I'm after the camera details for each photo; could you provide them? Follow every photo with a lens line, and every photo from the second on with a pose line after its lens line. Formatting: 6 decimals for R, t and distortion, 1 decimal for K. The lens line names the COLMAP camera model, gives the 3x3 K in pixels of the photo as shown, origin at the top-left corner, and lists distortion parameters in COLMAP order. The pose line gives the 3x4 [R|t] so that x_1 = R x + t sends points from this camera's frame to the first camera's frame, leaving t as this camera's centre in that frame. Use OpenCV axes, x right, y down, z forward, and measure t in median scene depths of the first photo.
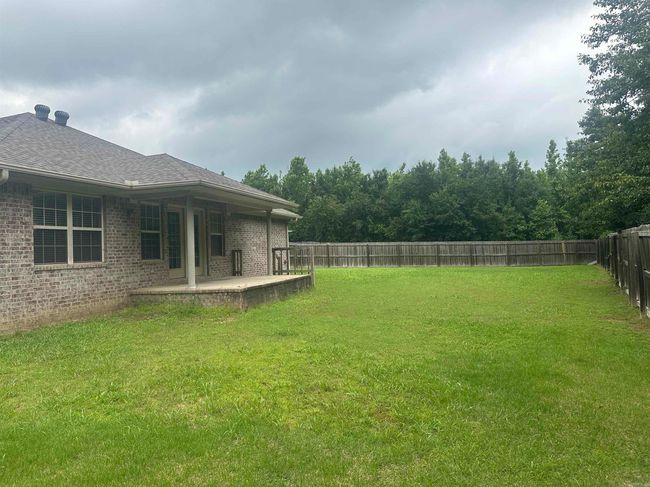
lens RADIAL K [[454.3, 0, 320.3], [0, 454.3, 241.6], [0, 0, 1]] dist [0.053490, -0.064325]
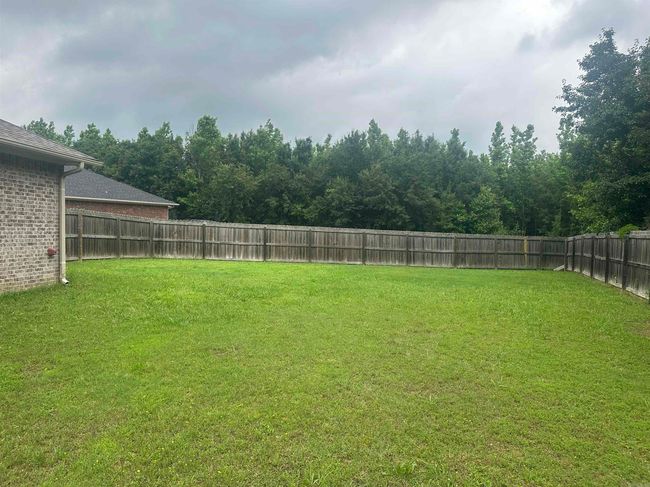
lens RADIAL K [[454.3, 0, 323.0], [0, 454.3, 245.8], [0, 0, 1]] dist [0.053490, -0.064325]
pose [[0.985898, 0.050737, 0.159471, 0.052209], [-0.058189, 0.997404, 0.042413, 0.000070], [-0.156906, -0.051094, 0.986291, 0.196778]]
